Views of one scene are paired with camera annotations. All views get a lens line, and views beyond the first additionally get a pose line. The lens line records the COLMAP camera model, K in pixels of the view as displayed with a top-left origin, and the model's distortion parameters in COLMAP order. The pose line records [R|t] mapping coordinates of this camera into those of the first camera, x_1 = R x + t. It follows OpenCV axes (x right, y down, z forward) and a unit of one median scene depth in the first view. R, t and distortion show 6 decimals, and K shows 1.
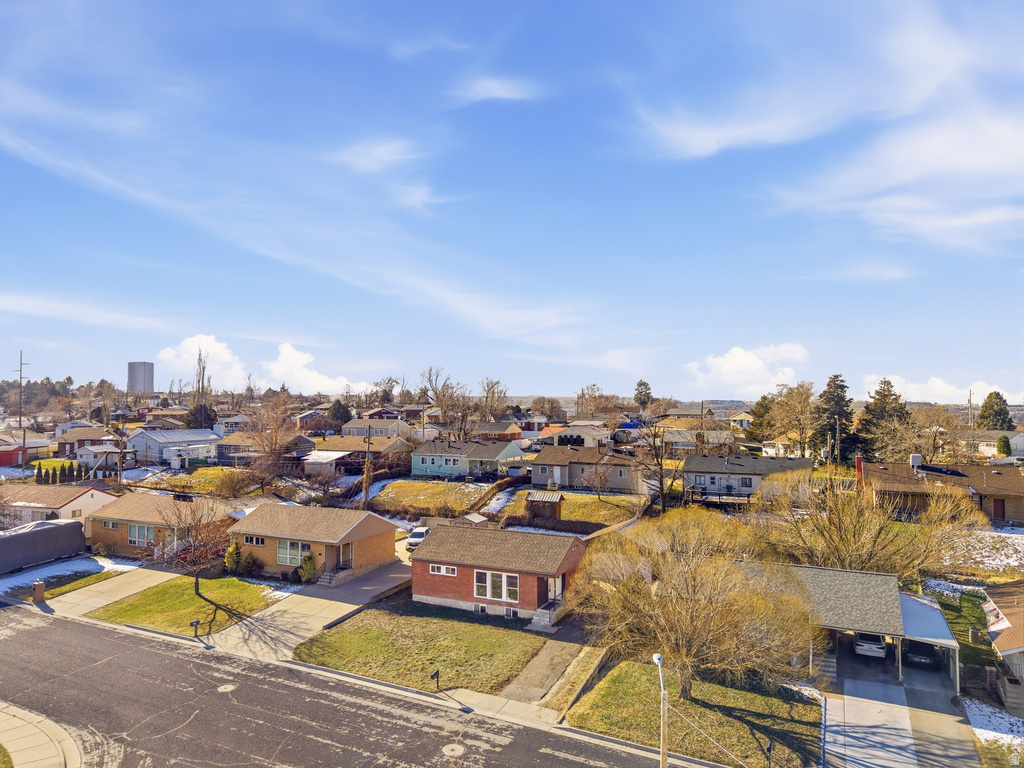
lens RADIAL K [[660.3, 0, 511.2], [0, 660.3, 378.2], [0, 0, 1]] dist [0.003182, -0.003011]
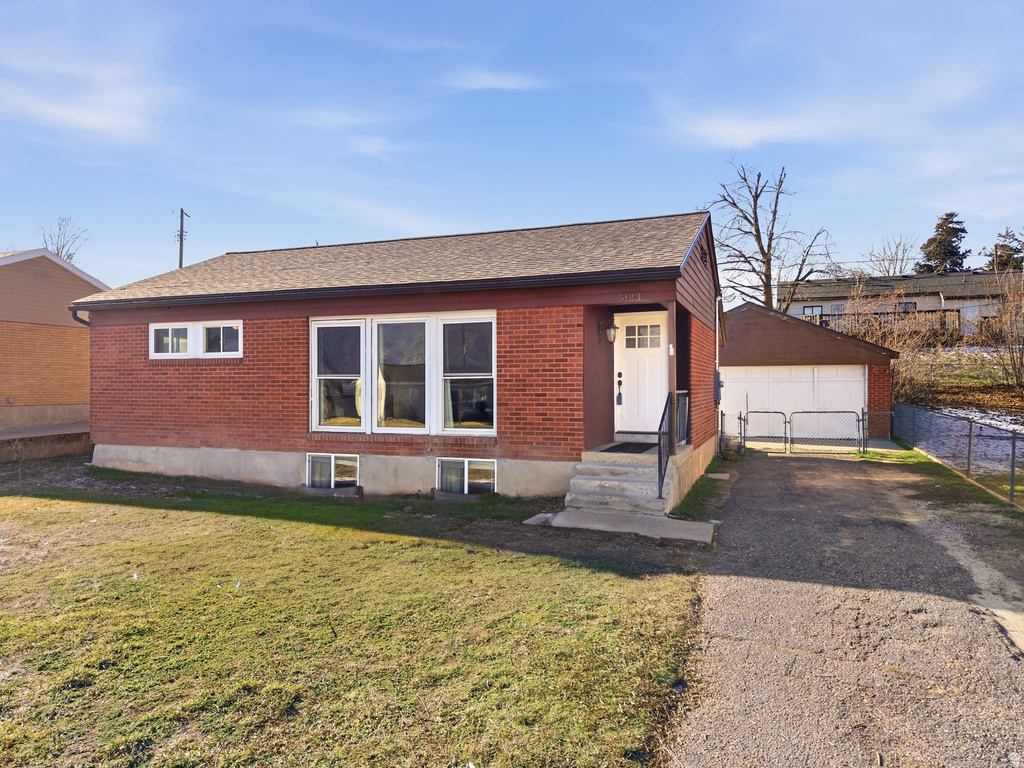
lens RADIAL K [[660.3, 0, 514.5], [0, 660.3, 386.4], [0, 0, 1]] dist [0.003182, -0.003011]
pose [[0.998262, -0.014005, 0.057240, 0.004356], [0.011307, 0.998822, 0.047187, 0.309596], [-0.057834, -0.046458, 0.997245, 0.768750]]
